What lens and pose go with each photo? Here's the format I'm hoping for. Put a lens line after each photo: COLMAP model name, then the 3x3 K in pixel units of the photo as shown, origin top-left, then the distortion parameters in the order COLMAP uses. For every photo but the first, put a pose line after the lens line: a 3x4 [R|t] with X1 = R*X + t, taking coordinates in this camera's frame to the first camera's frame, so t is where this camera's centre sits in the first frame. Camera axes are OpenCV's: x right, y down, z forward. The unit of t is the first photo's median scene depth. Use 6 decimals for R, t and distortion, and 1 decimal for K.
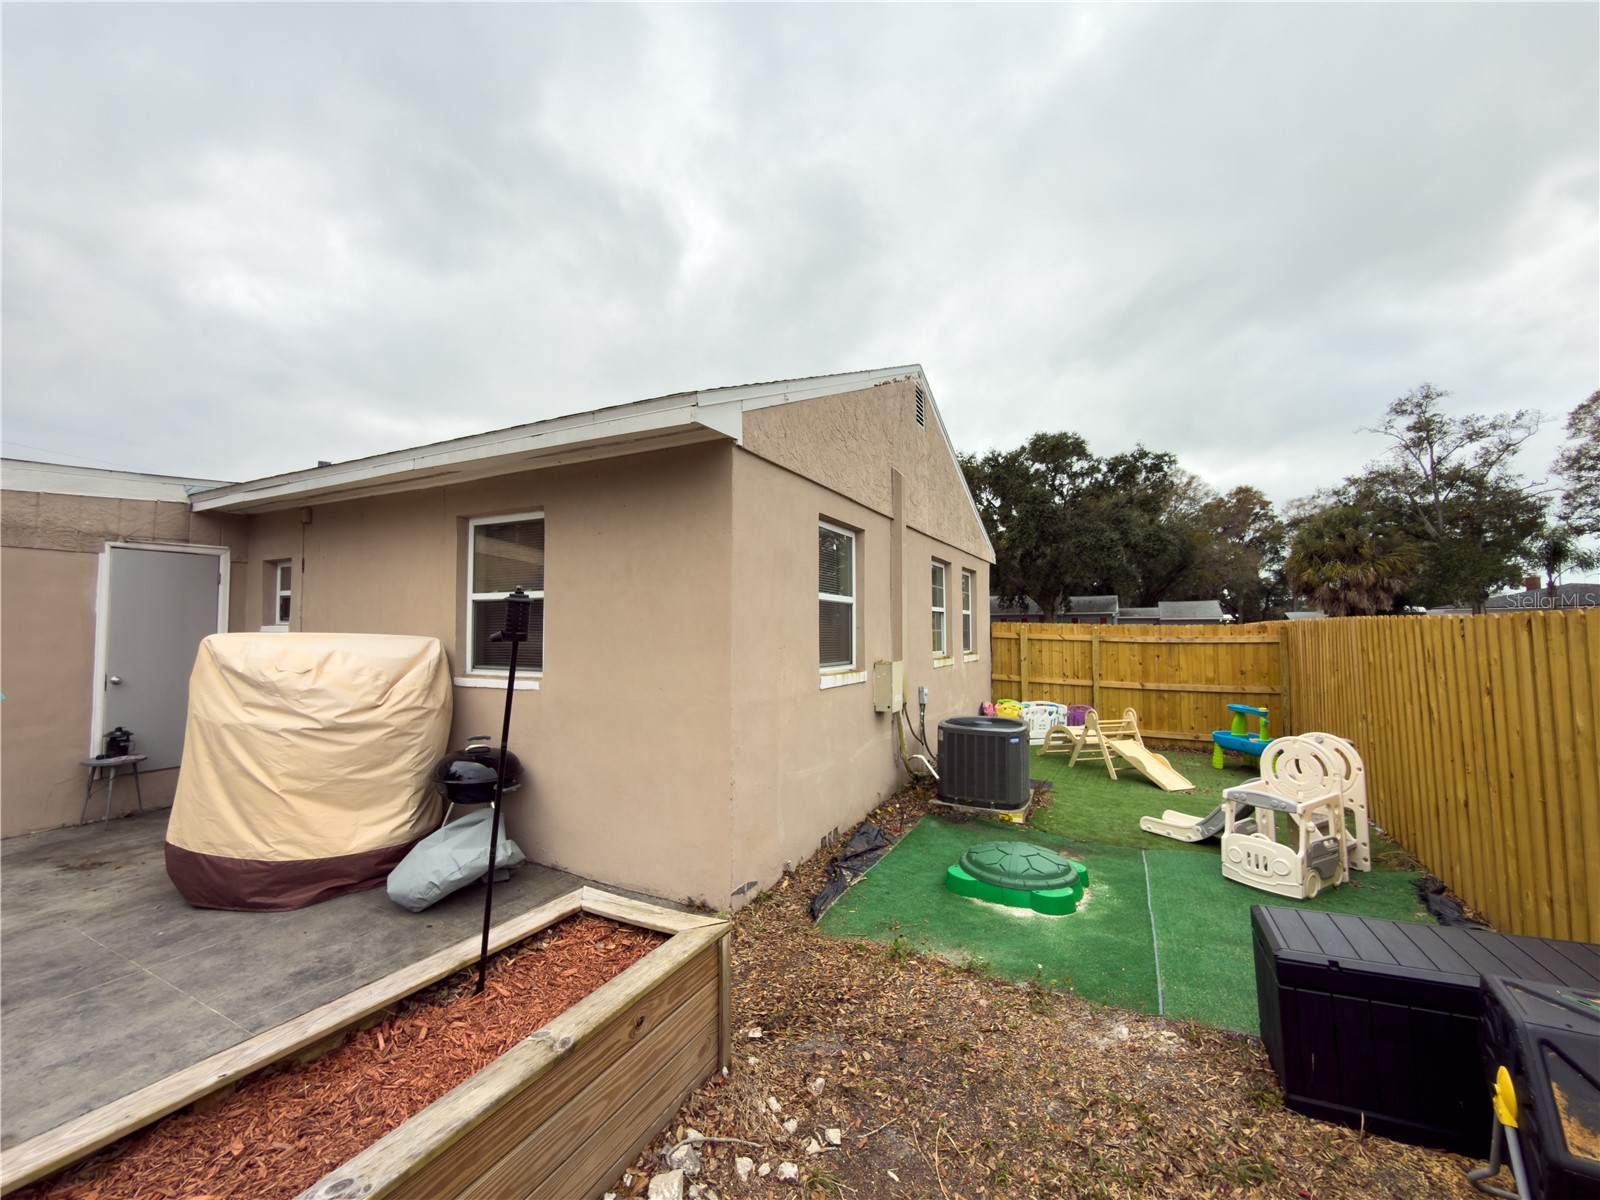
lens RADIAL K [[634.7, 0, 802.8], [0, 634.7, 600.0], [0, 0, 1]] dist [-0.001218, -0.000167]
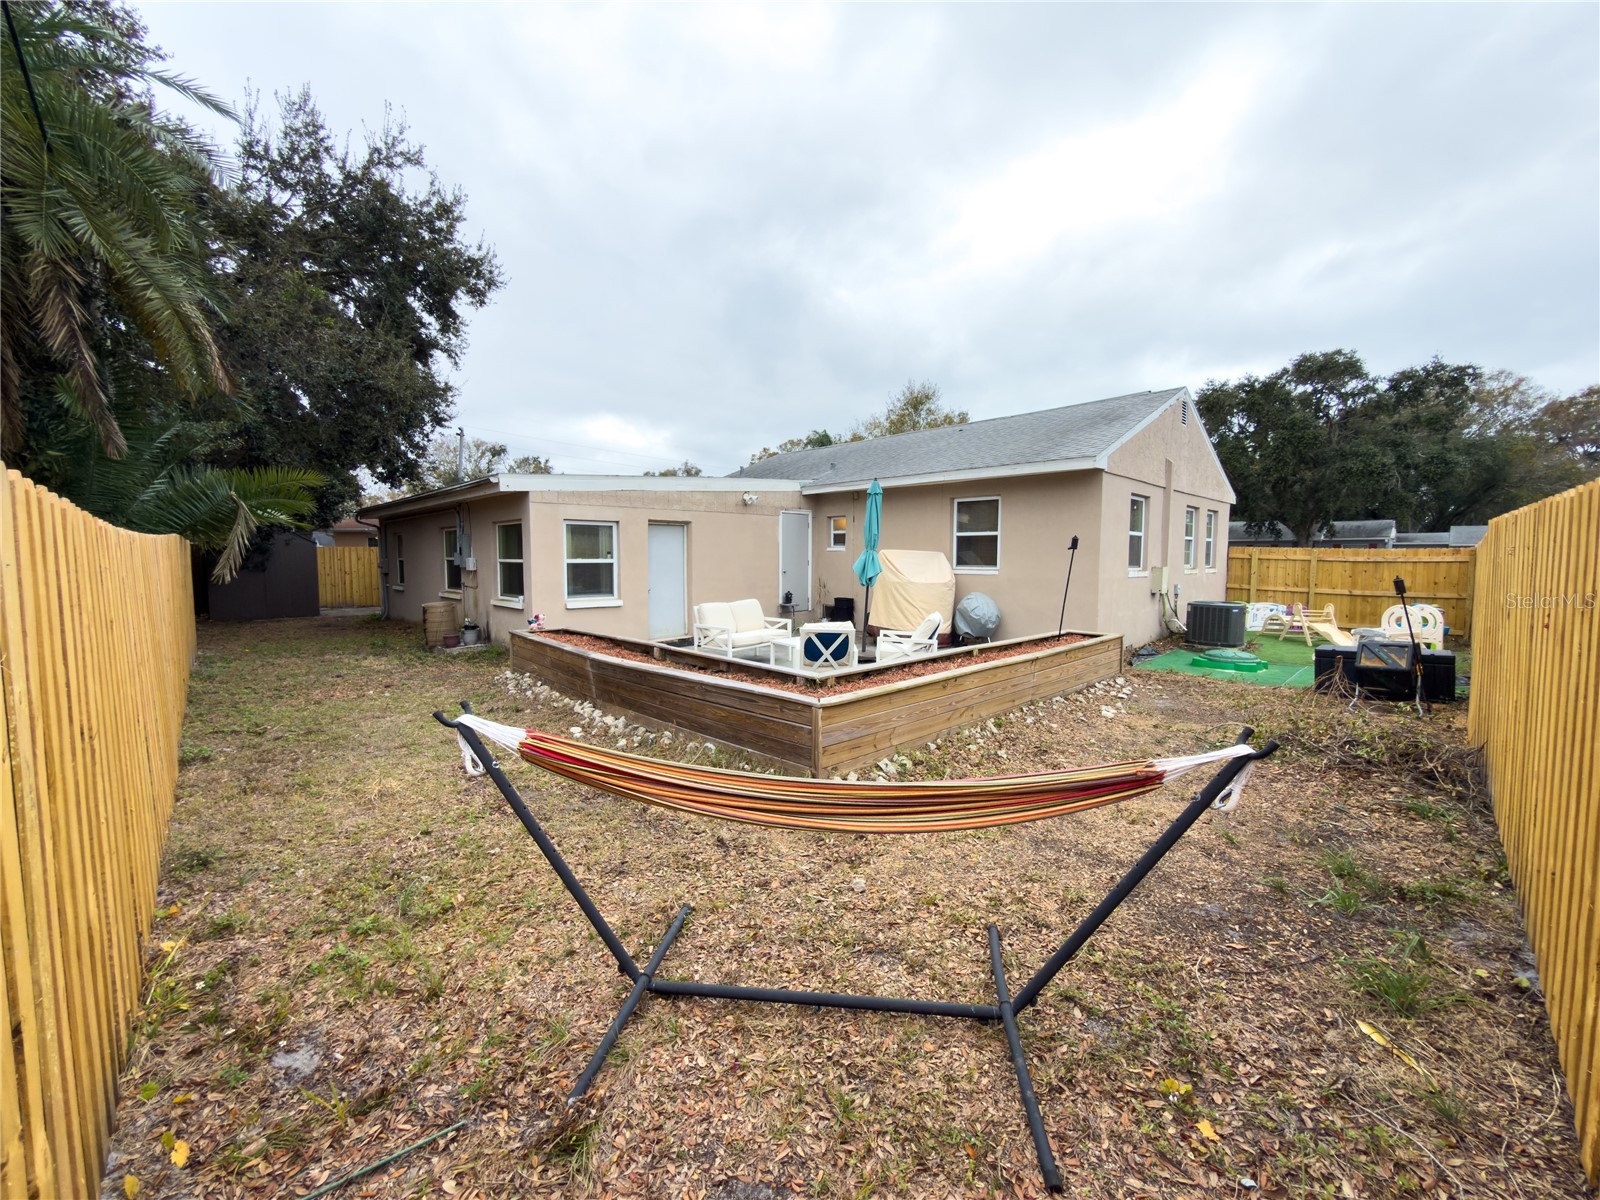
lens RADIAL K [[634.7, 0, 802.8], [0, 634.7, 600.0], [0, 0, 1]] dist [-0.001218, -0.000167]
pose [[0.951173, 0.026335, -0.307533, -0.169940], [0.009247, 0.993475, 0.113675, -0.016763], [0.308520, -0.110968, 0.944723, -0.648148]]
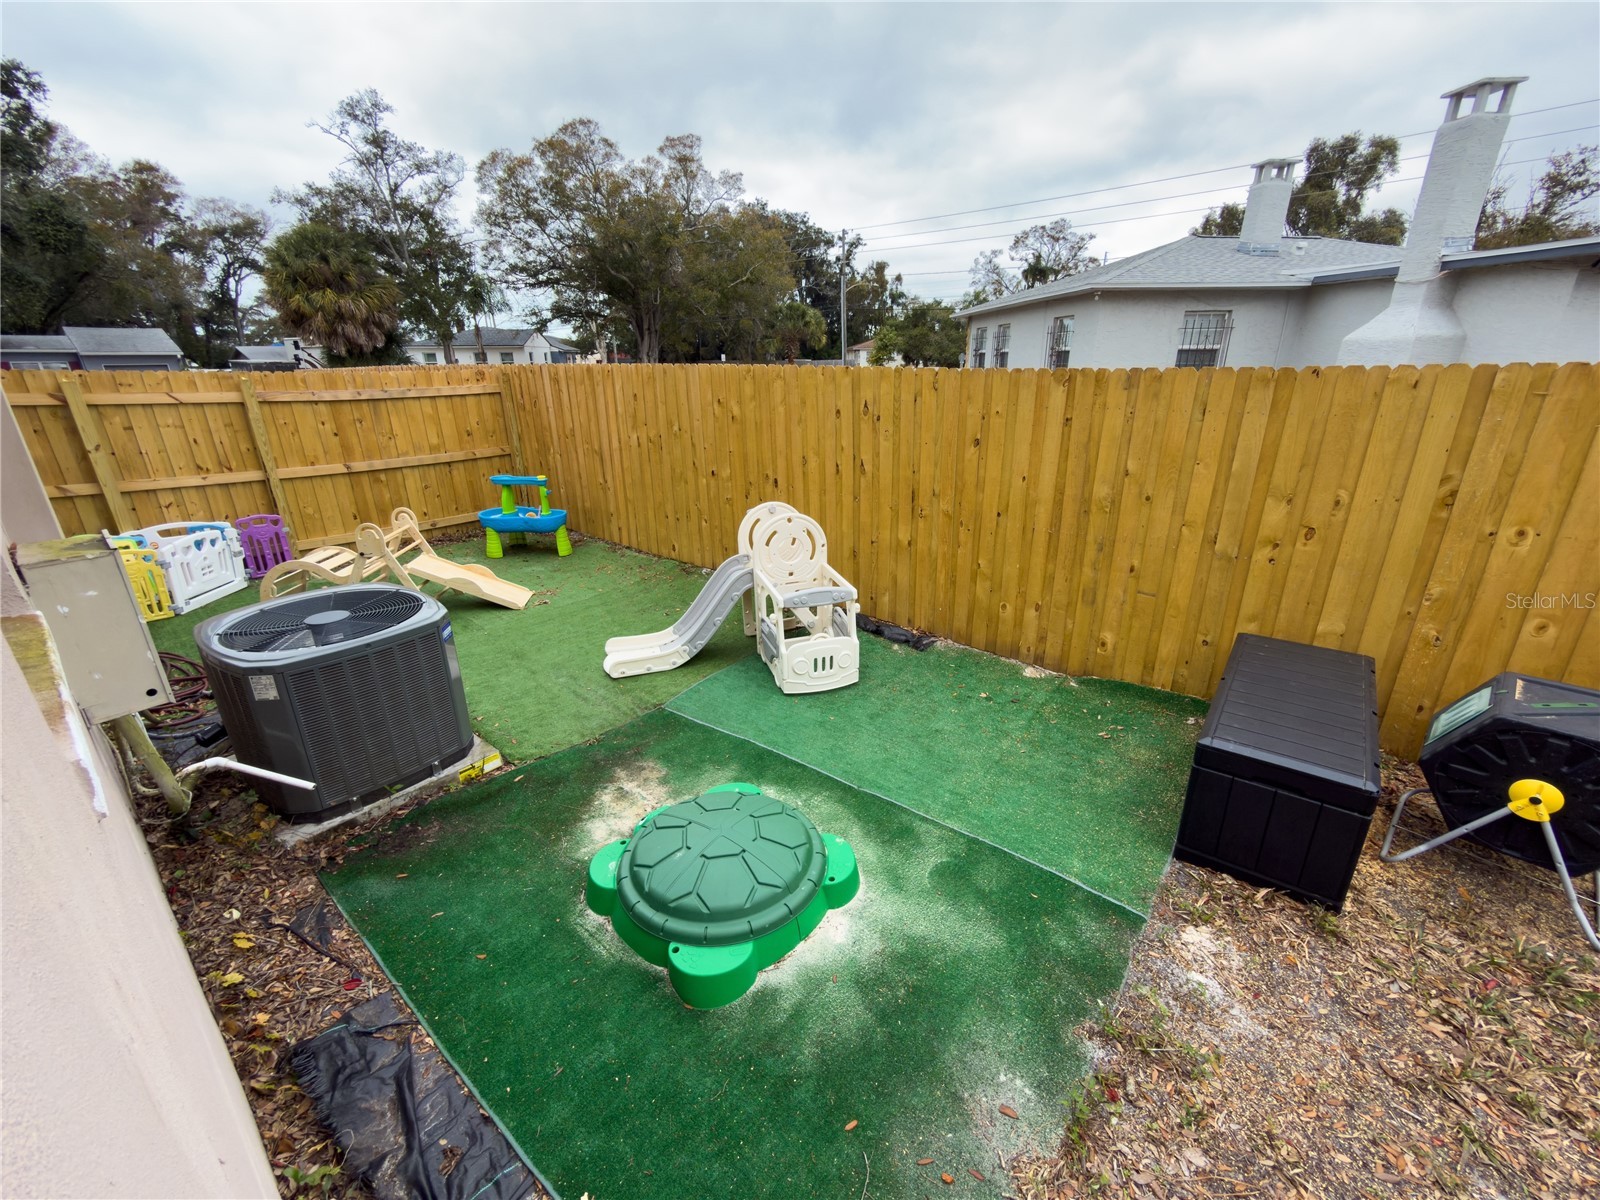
lens RADIAL K [[652.2, 0, 818.7], [0, 652.2, 597.4], [0, 0, 1]] dist [-0.000117, -0.000420]
pose [[0.213886, -0.333273, 0.918249, -0.035594], [-0.038050, 0.936447, 0.348741, 0.003781], [-0.976117, -0.109530, 0.187612, 0.344224]]
